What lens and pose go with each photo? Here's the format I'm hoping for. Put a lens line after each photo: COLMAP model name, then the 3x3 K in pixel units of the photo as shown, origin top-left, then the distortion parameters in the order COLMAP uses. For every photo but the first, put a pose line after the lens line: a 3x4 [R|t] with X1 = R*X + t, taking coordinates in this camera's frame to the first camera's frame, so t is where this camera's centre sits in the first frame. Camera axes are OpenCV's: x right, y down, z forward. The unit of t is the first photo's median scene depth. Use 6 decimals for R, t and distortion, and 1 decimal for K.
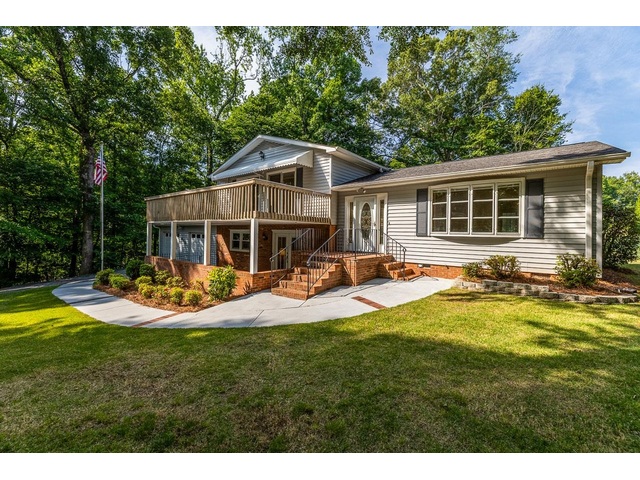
lens RADIAL K [[273.8, 0, 318.1], [0, 273.8, 230.8], [0, 0, 1]] dist [-0.000515, -0.000073]
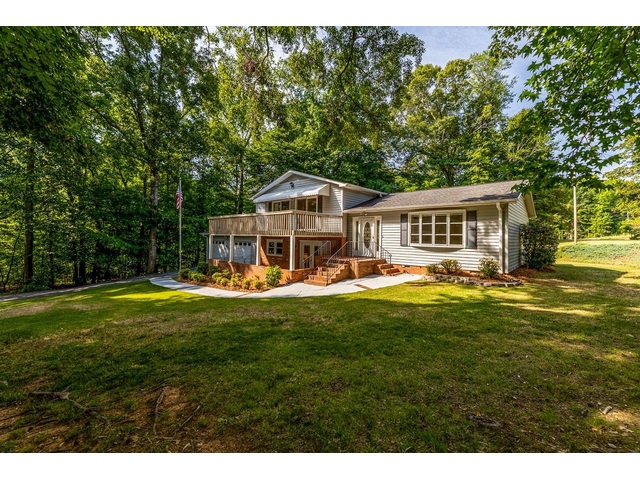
lens RADIAL K [[267.3, 0, 320.8], [0, 267.3, 232.7], [0, 0, 1]] dist [0.000035, 0.000000]
pose [[0.998755, -0.002904, -0.049807, 0.003972], [0.002490, 0.999962, -0.008364, -0.042045], [0.049830, 0.008229, 0.998724, -0.462489]]
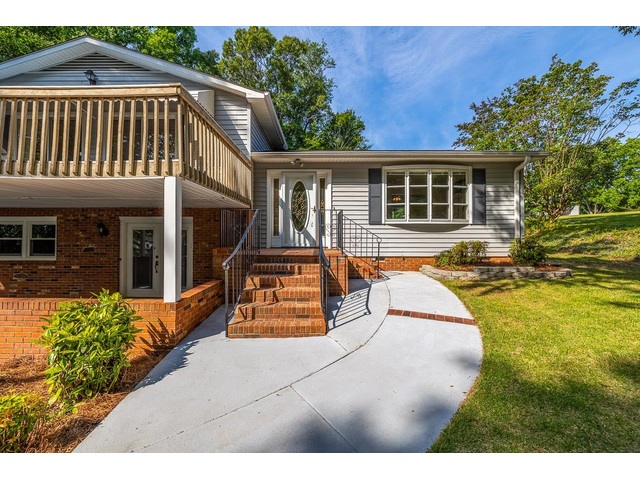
lens RADIAL K [[273.8, 0, 318.1], [0, 273.8, 230.8], [0, 0, 1]] dist [-0.000515, -0.000073]
pose [[0.776802, -0.004821, 0.629727, -0.298028], [0.006672, 0.999978, -0.000574, 0.039662], [-0.629710, 0.004647, 0.776817, 0.458368]]
